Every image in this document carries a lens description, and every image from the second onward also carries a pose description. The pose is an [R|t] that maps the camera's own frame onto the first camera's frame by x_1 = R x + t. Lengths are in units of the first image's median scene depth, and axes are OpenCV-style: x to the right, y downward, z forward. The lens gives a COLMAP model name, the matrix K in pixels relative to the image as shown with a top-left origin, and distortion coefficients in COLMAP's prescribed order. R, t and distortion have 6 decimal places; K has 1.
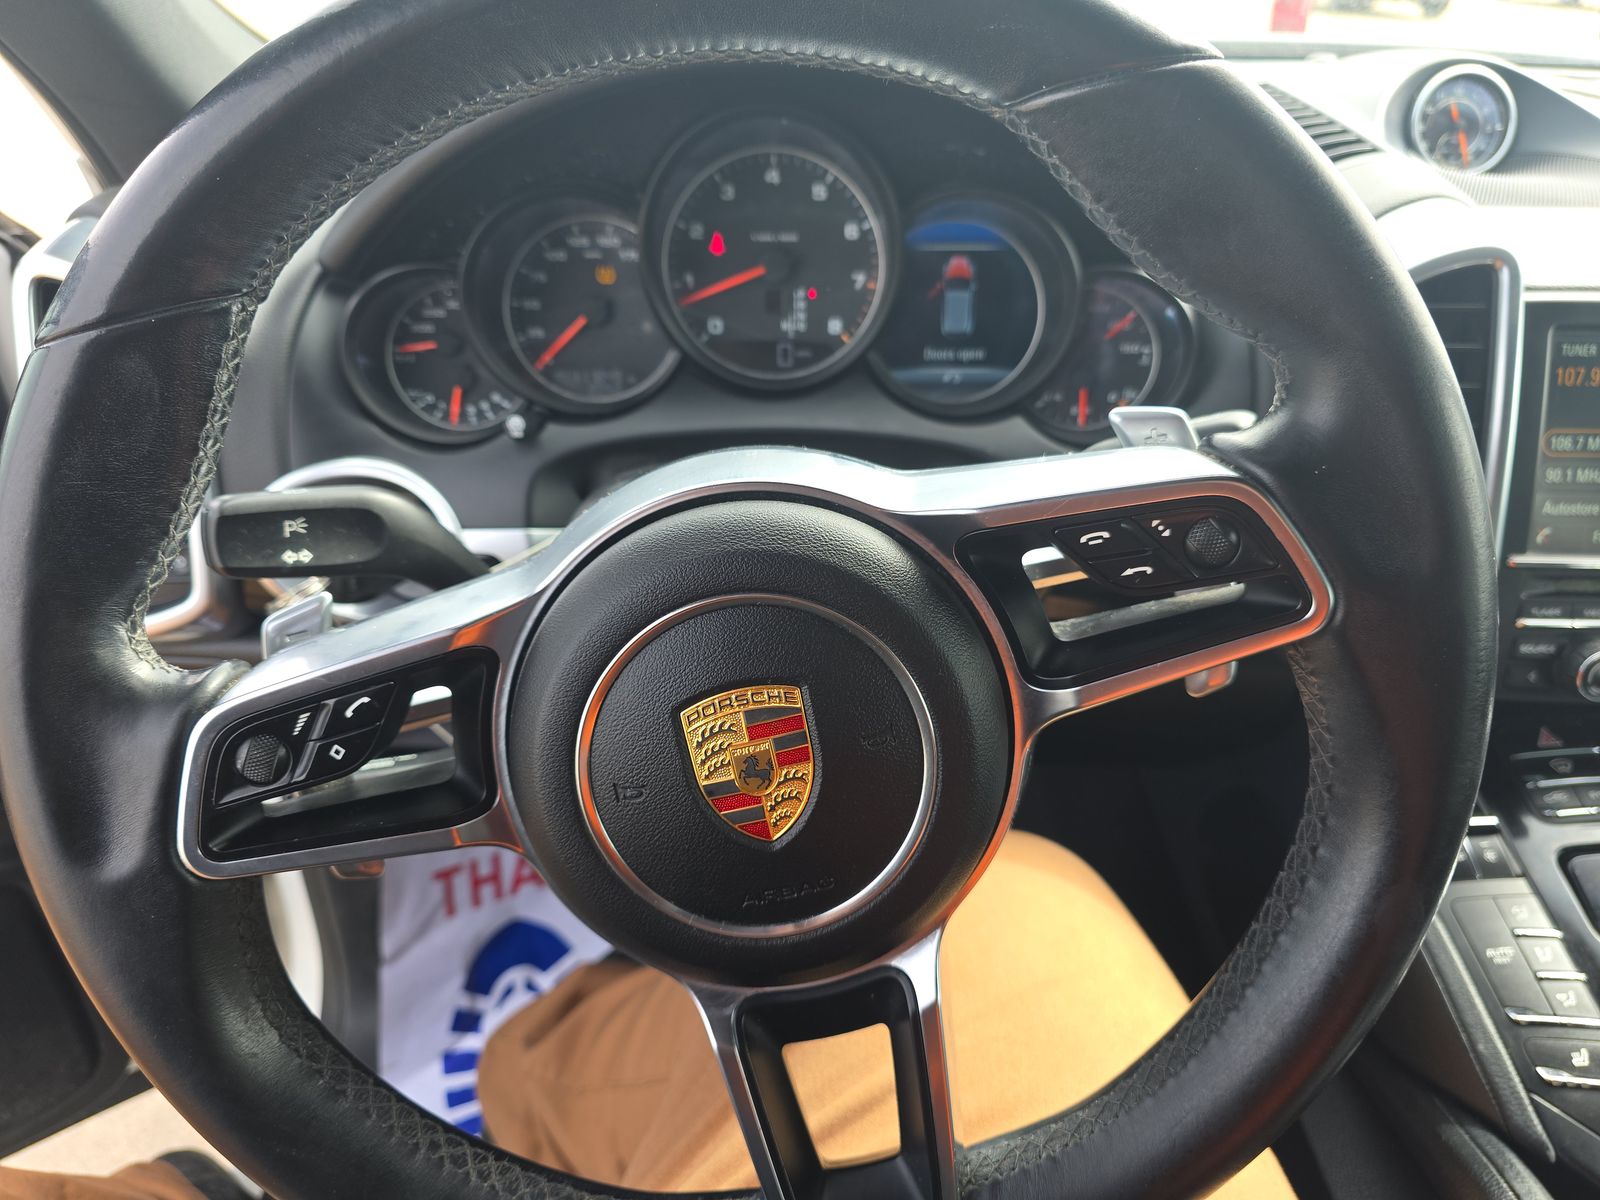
lens RADIAL K [[1148.4, 0, 800.0], [0, 1148.4, 600.0], [0, 0, 1]] dist [-0.002751, -0.006148]
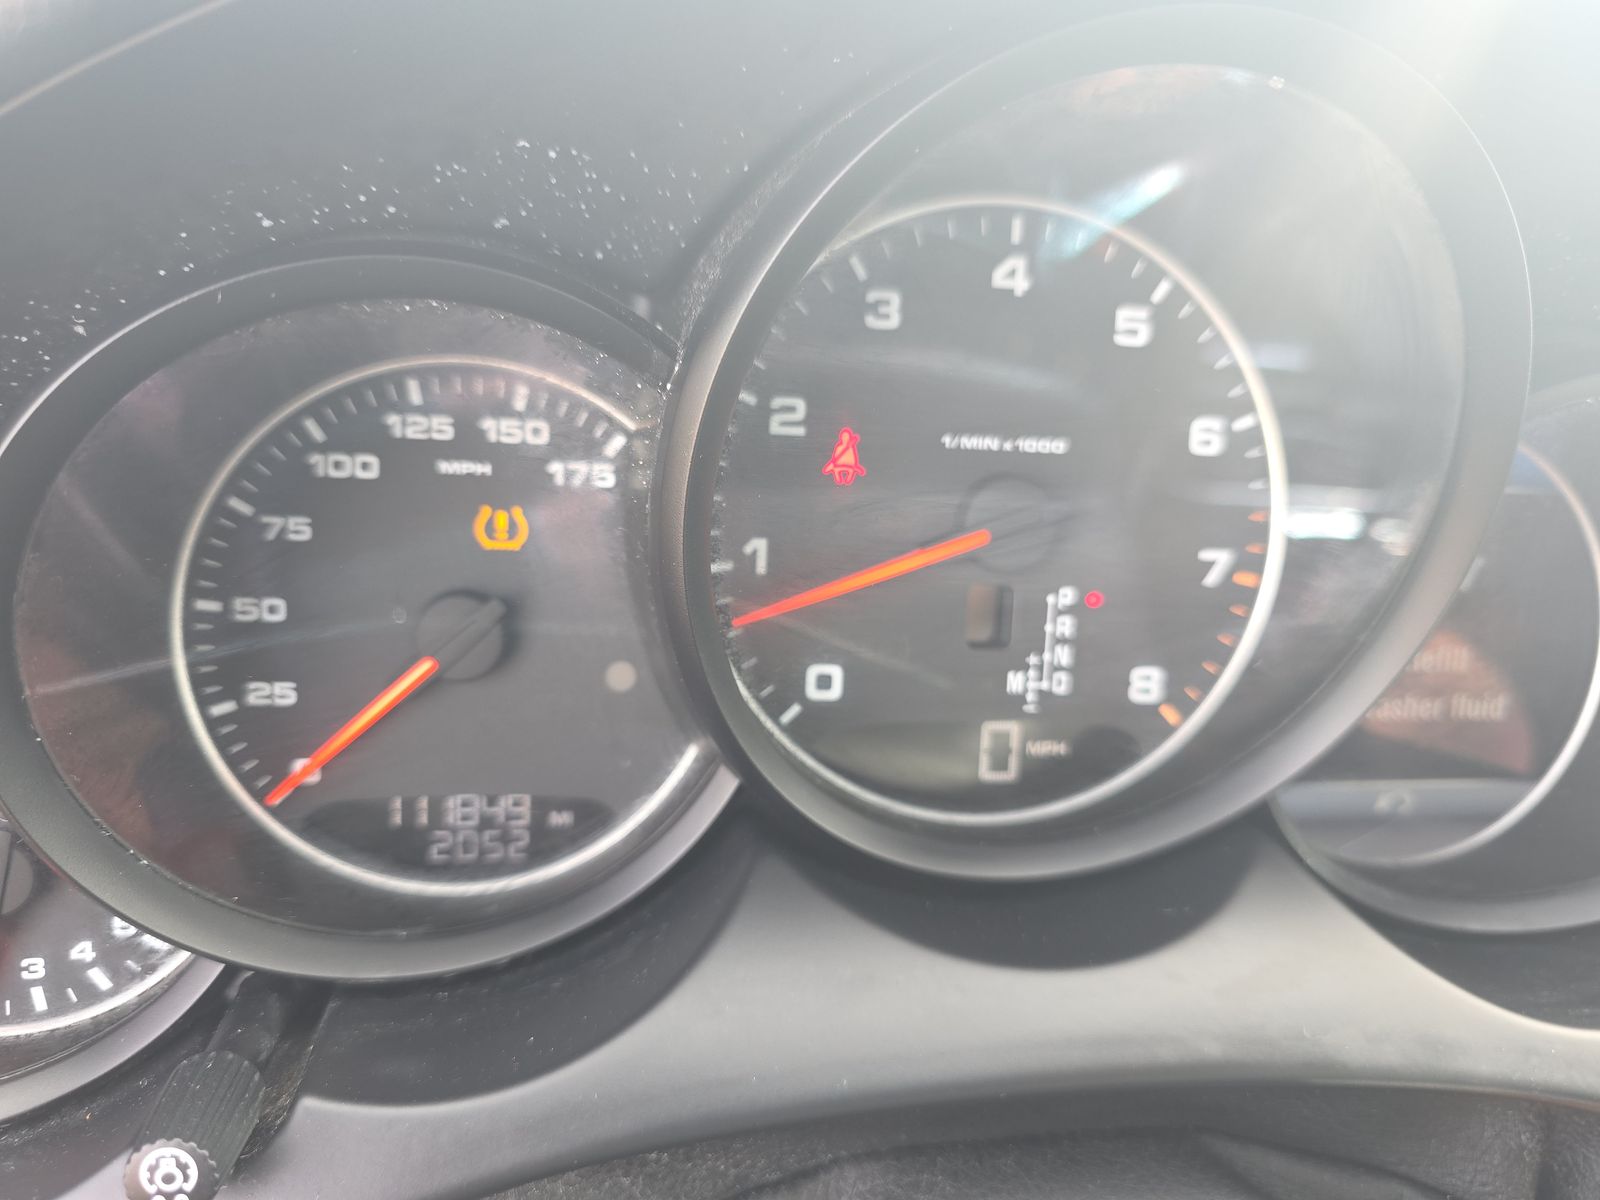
lens RADIAL K [[1148.4, 0, 800.0], [0, 1148.4, 600.0], [0, 0, 1]] dist [-0.002751, -0.006148]
pose [[0.981155, 0.013521, 0.192751, -0.149391], [0.005942, 0.994966, -0.100040, -0.229669], [-0.193133, 0.099301, 0.976135, 0.663162]]
